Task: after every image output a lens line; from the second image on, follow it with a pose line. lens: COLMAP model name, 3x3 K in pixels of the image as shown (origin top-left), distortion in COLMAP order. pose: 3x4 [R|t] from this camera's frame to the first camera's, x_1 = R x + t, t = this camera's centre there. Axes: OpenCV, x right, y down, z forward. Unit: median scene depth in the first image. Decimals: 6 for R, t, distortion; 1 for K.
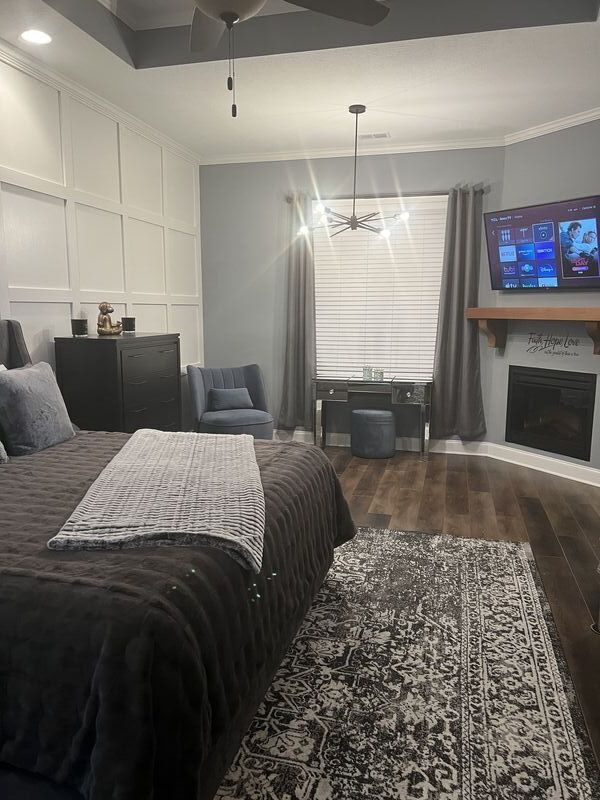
lens RADIAL K [[604.2, 0, 304.6], [0, 604.2, 401.2], [0, 0, 1]] dist [0.060839, -0.075560]
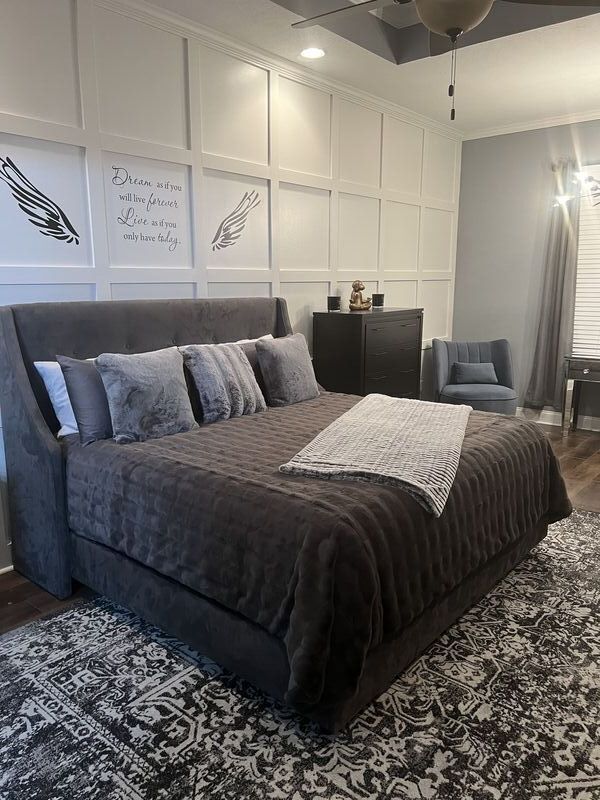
lens RADIAL K [[604.2, 0, 297.6], [0, 604.2, 393.5], [0, 0, 1]] dist [0.060839, -0.075560]
pose [[0.904926, 0.068045, -0.420094, 0.107363], [-0.054898, 0.997552, 0.043323, 0.005389], [0.422013, -0.016142, 0.906446, -0.124938]]
